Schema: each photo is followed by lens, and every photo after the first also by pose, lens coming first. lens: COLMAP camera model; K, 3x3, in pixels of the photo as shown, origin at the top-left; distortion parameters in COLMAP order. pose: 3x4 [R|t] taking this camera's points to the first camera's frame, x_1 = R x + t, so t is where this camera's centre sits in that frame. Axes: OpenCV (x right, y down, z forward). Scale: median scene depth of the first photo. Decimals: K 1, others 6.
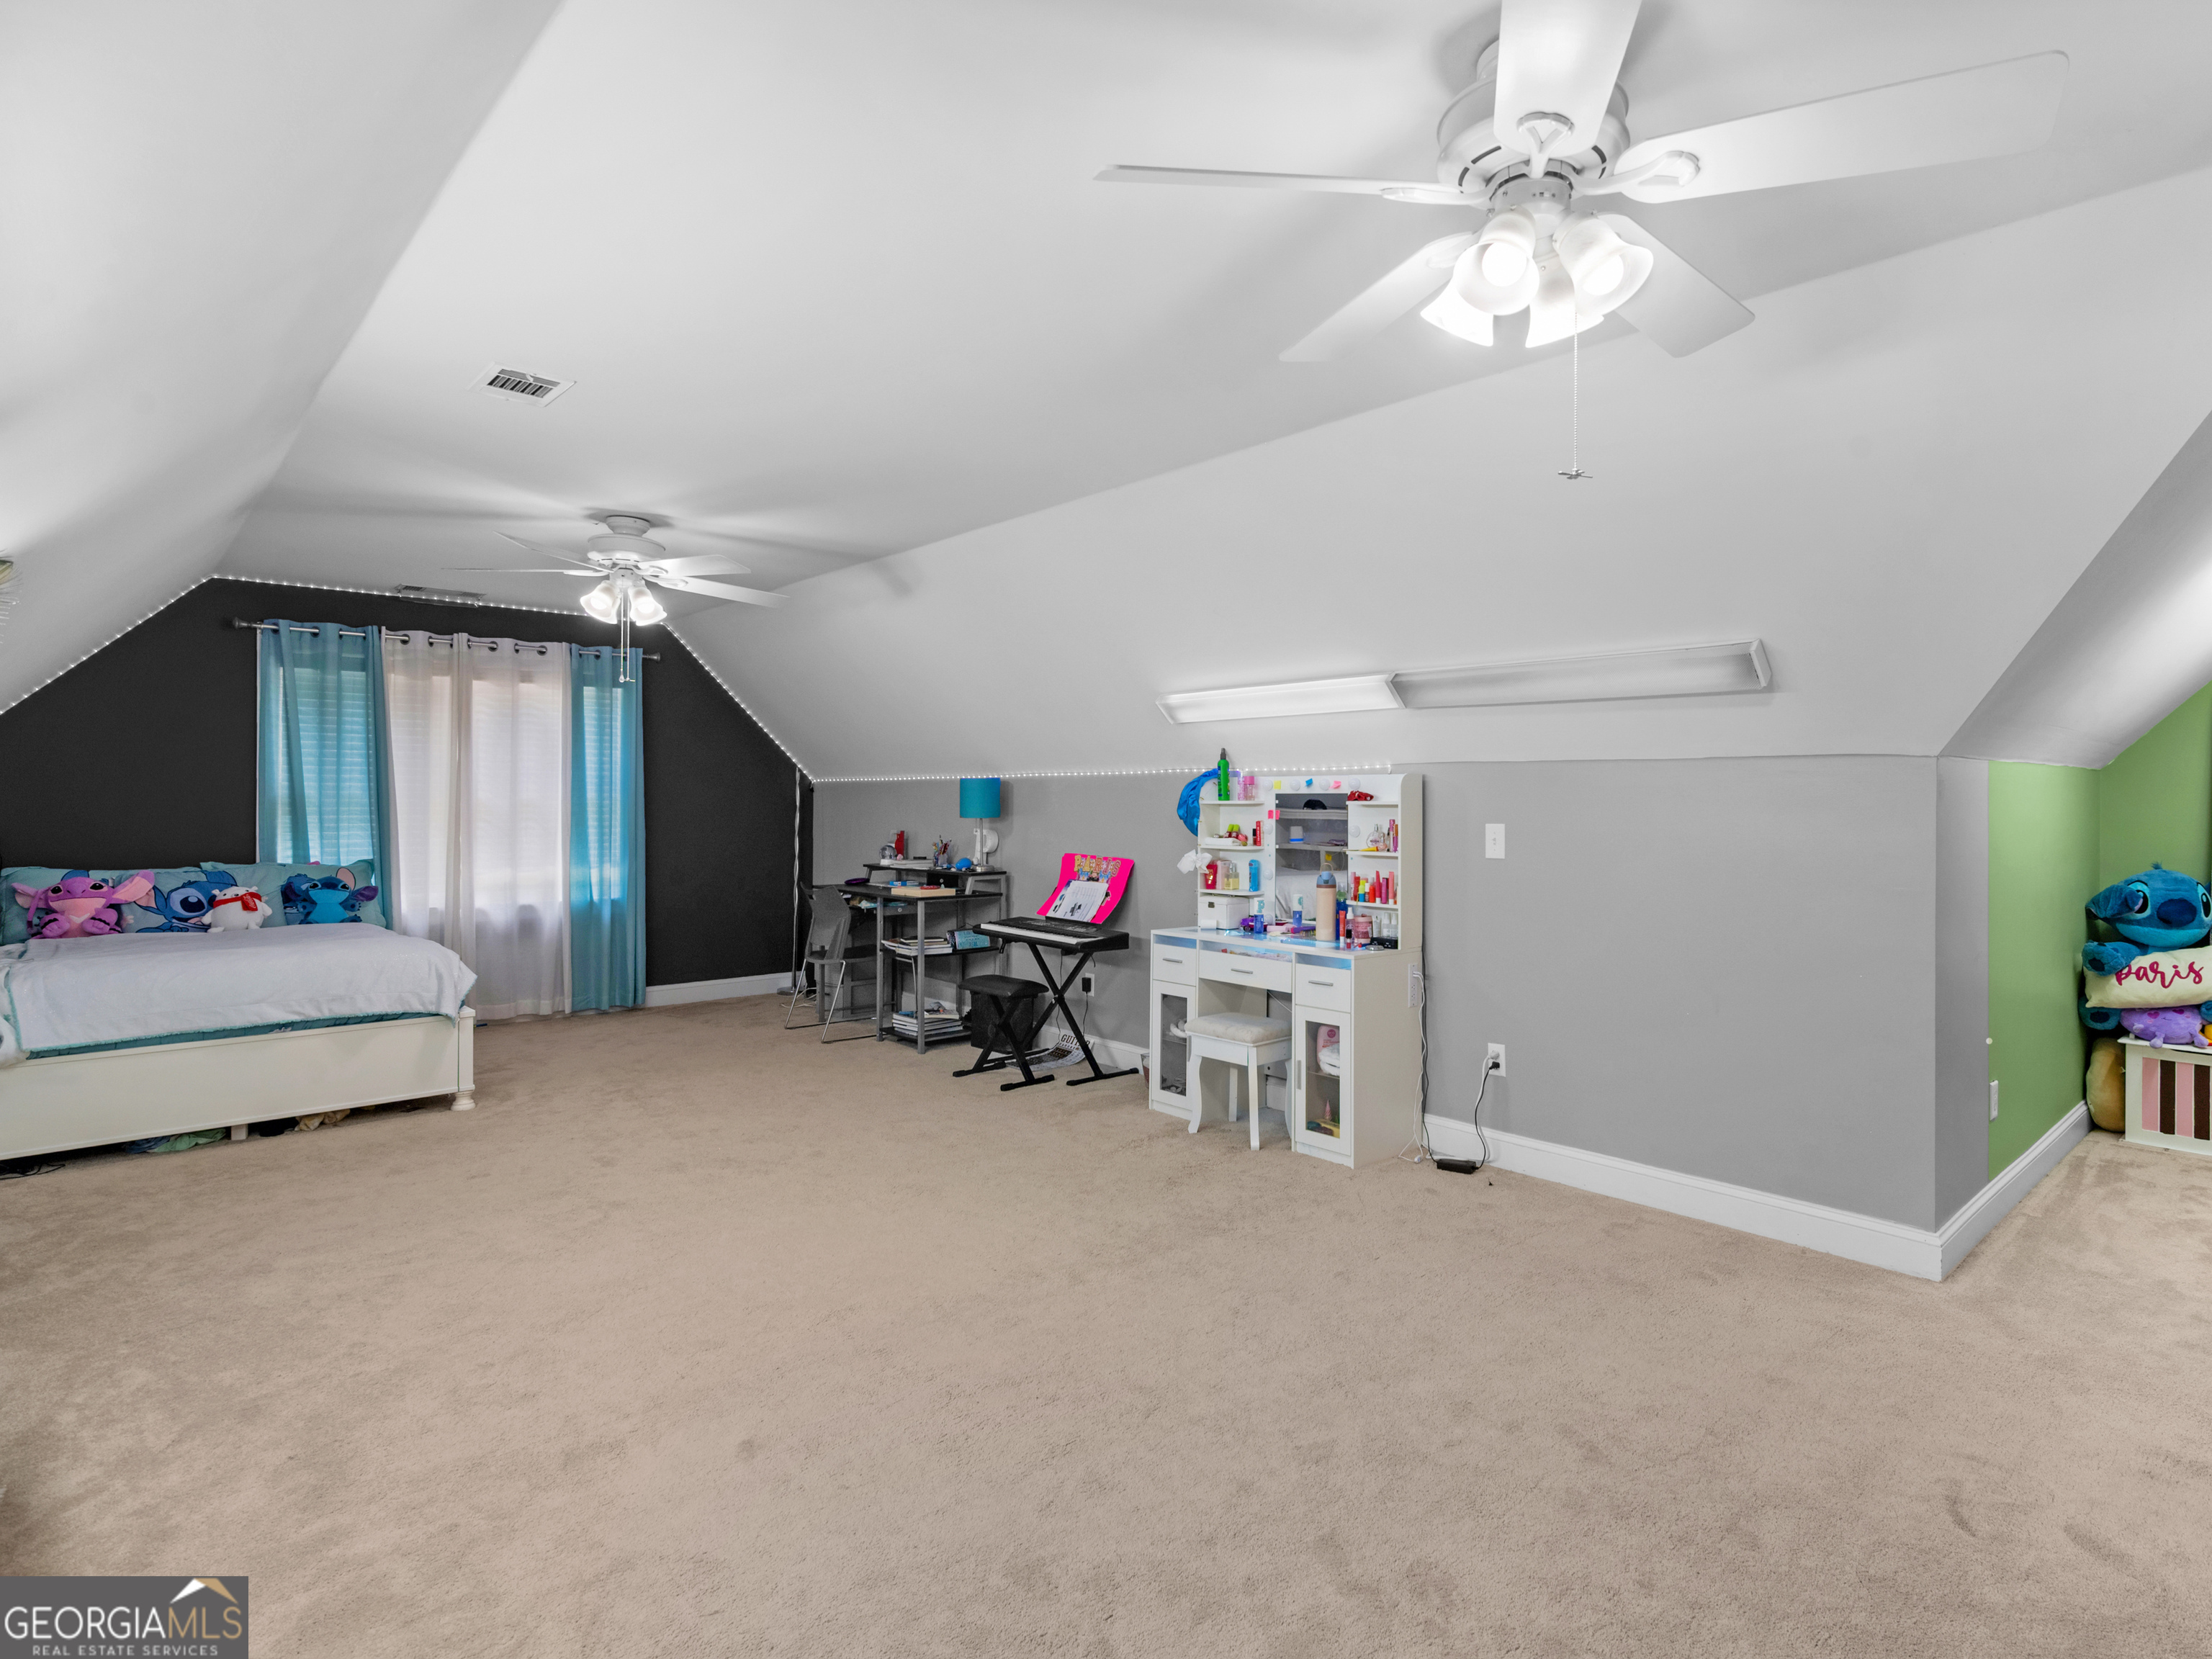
lens RADIAL K [[1159.2, 0, 1089.8], [0, 1159.2, 808.6], [0, 0, 1]] dist [0.000104, 0.003050]
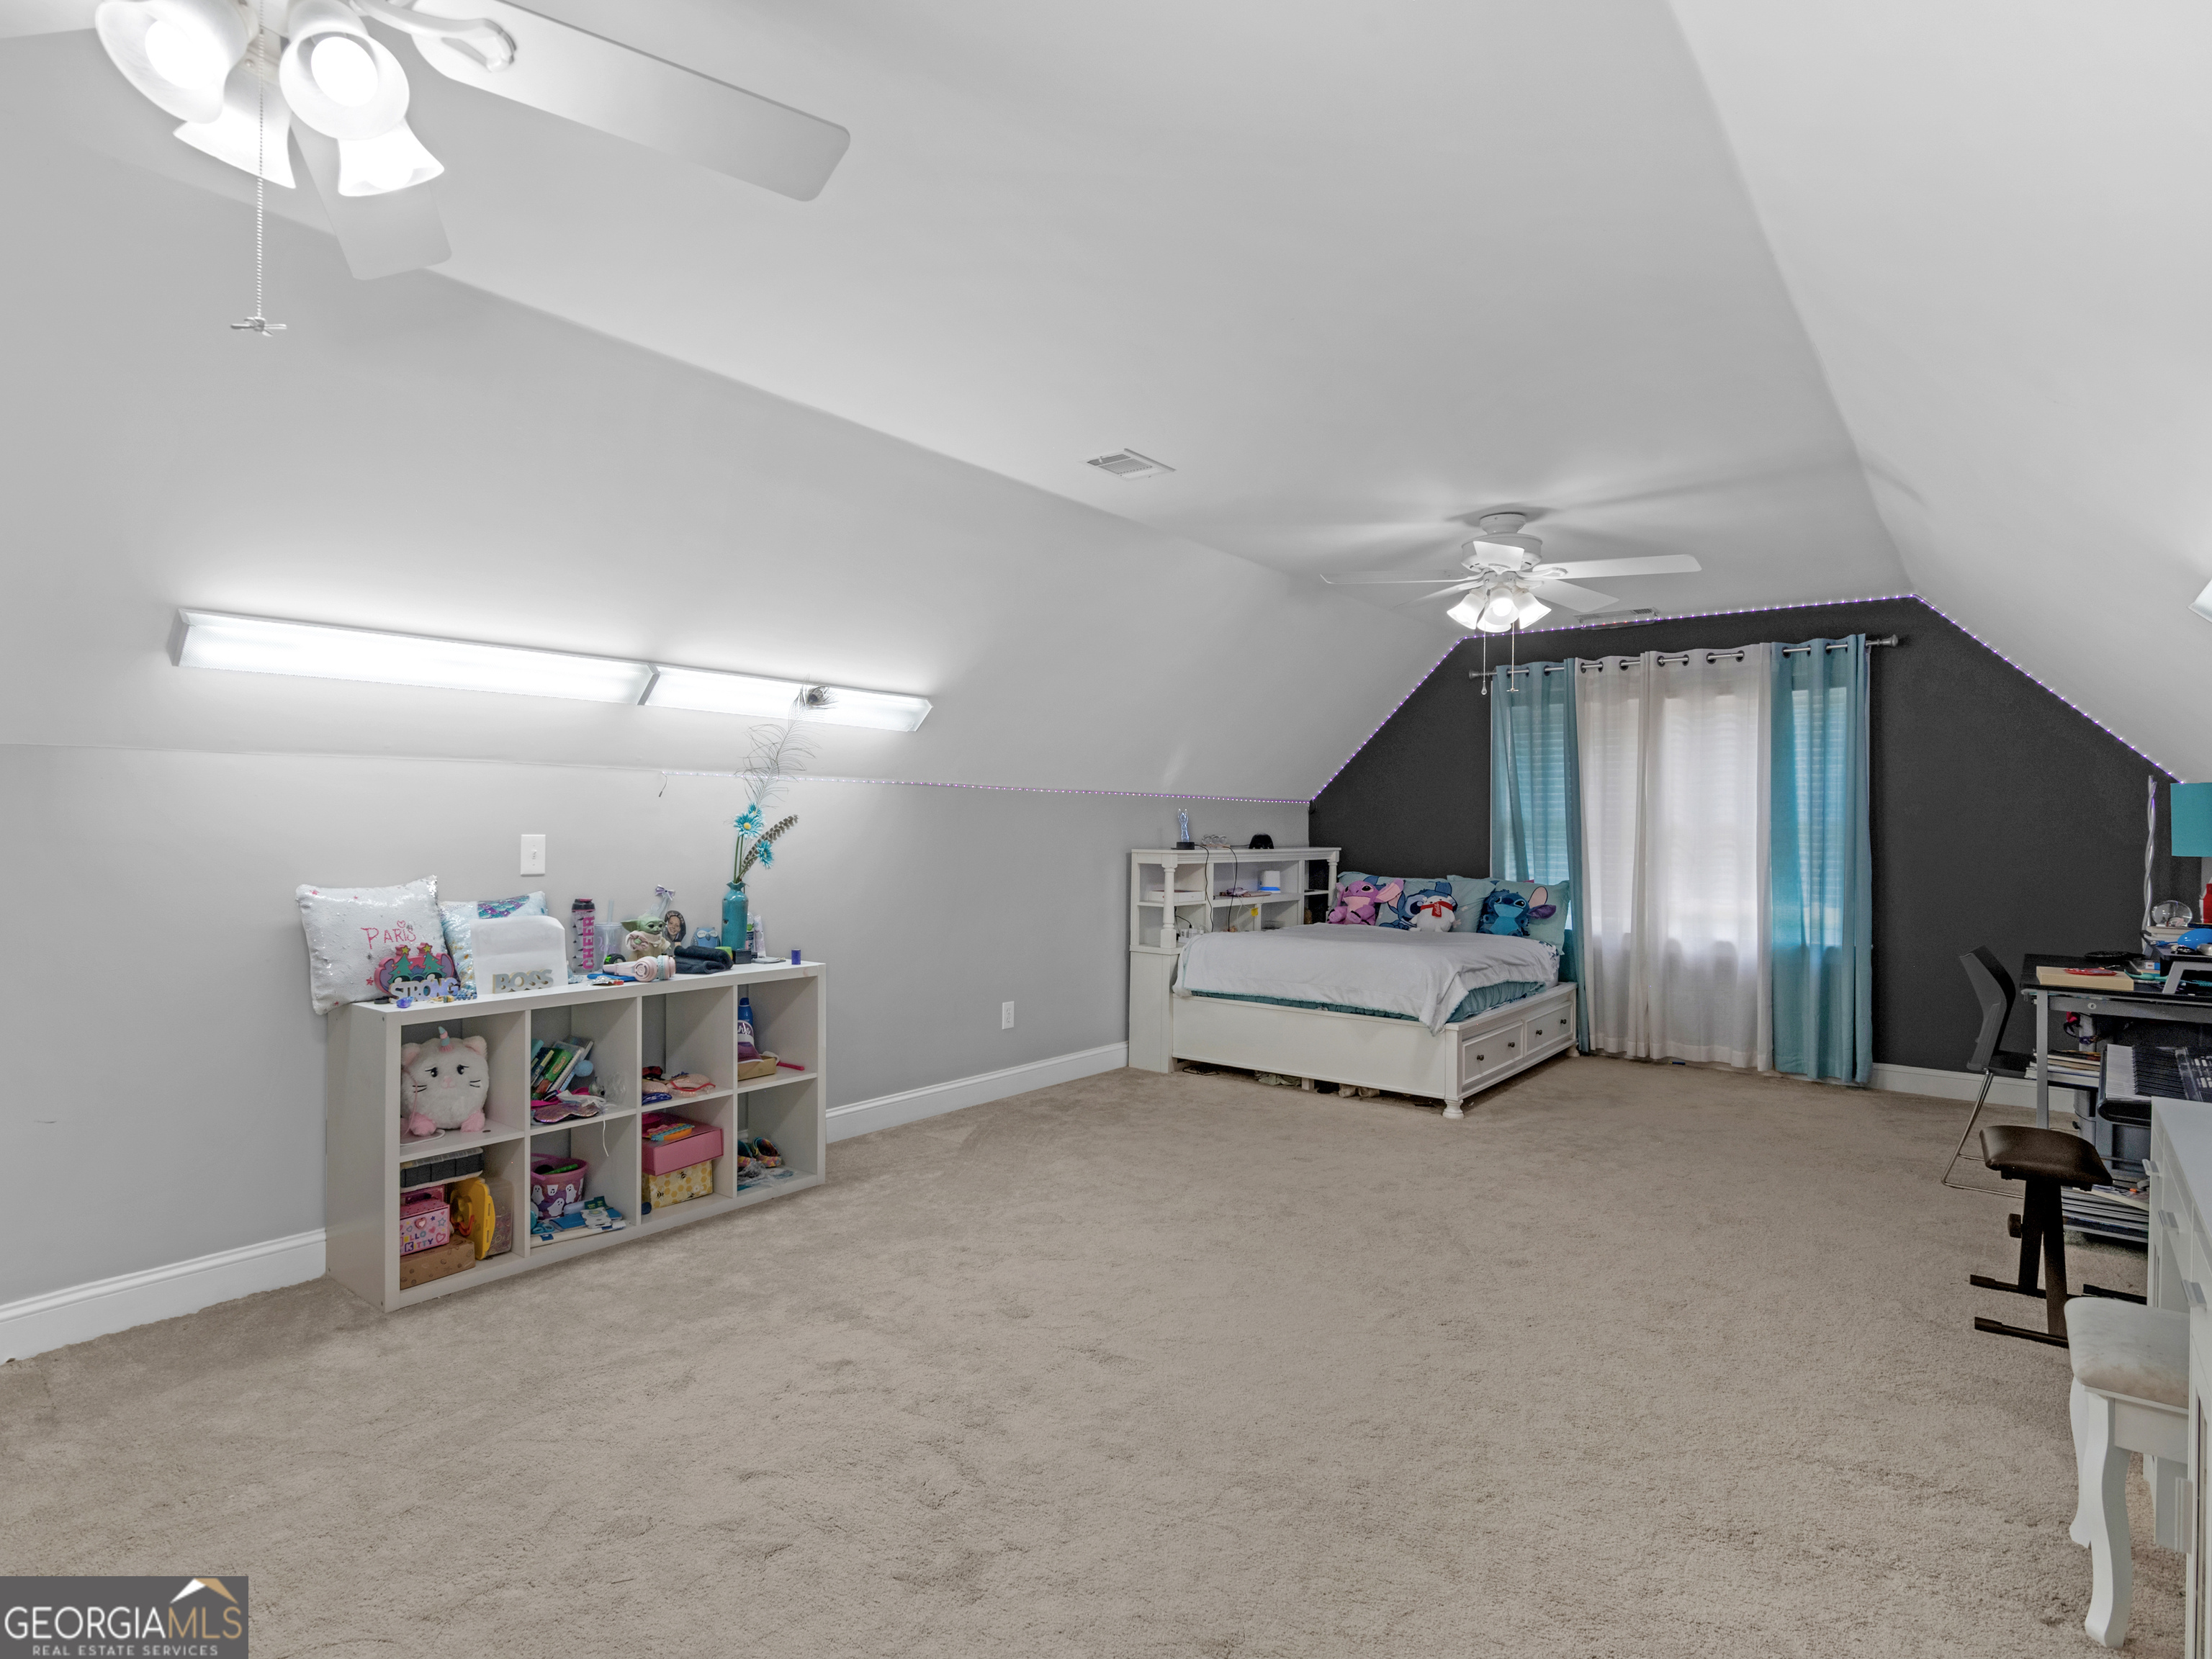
lens RADIAL K [[1159.2, 0, 1094.4], [0, 1159.2, 838.0], [0, 0, 1]] dist [0.000104, 0.003050]
pose [[0.188816, 0.011756, -0.981942, 0.352947], [-0.012714, 0.999874, 0.009526, 0.000557], [0.981930, 0.010685, 0.188942, 0.399736]]
